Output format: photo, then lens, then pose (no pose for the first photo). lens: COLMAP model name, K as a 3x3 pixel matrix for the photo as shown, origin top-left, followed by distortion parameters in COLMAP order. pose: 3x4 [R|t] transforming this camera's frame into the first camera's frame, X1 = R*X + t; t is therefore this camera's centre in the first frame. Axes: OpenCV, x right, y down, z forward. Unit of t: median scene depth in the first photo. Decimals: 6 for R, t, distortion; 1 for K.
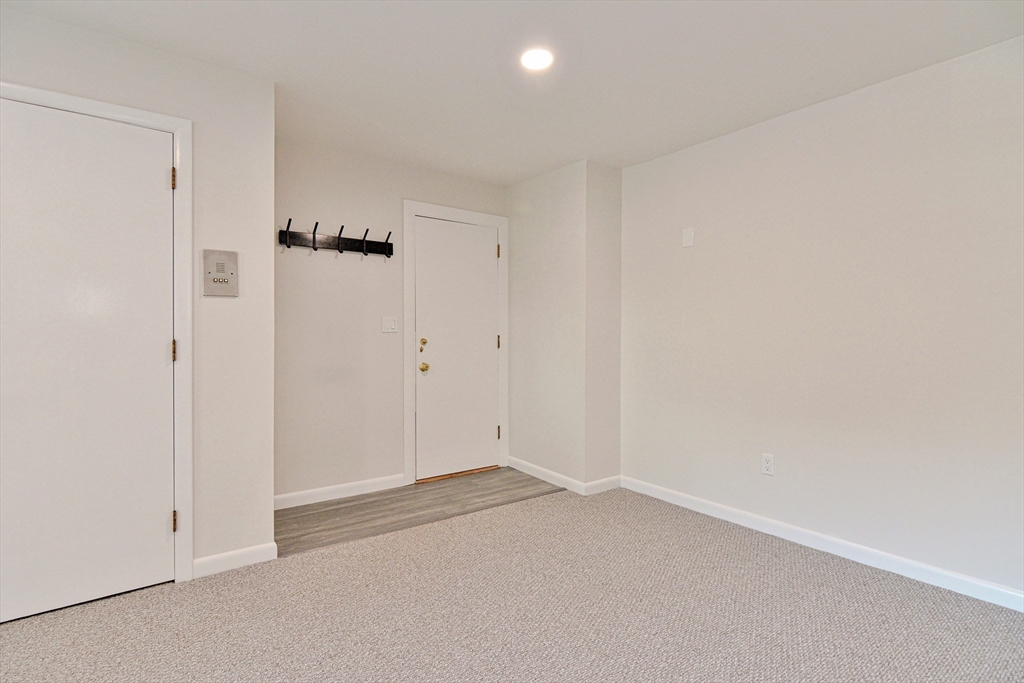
lens RADIAL K [[496.0, 0, 512.7], [0, 496.0, 340.3], [0, 0, 1]] dist [0.001778, -0.010208]
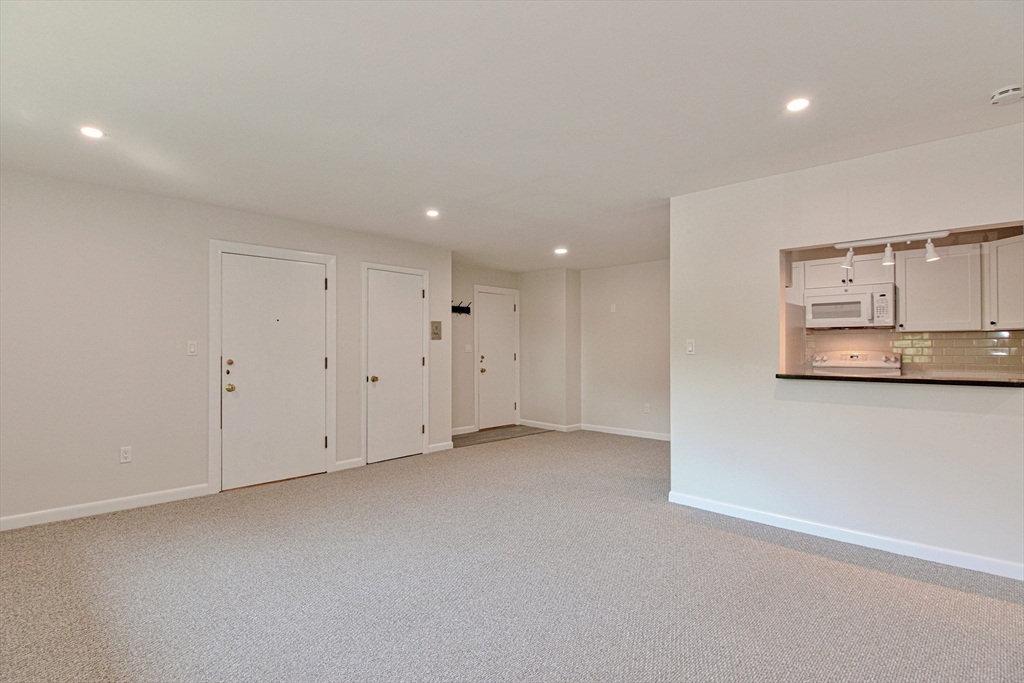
lens RADIAL K [[509.0, 0, 512.0], [0, 509.0, 341.5], [0, 0, 1]] dist [0.002580, -0.010201]
pose [[0.985908, 0.001353, 0.167282, -0.426058], [0.002607, 0.999722, -0.023452, -0.012413], [-0.167267, 0.023558, 0.985630, -1.042044]]
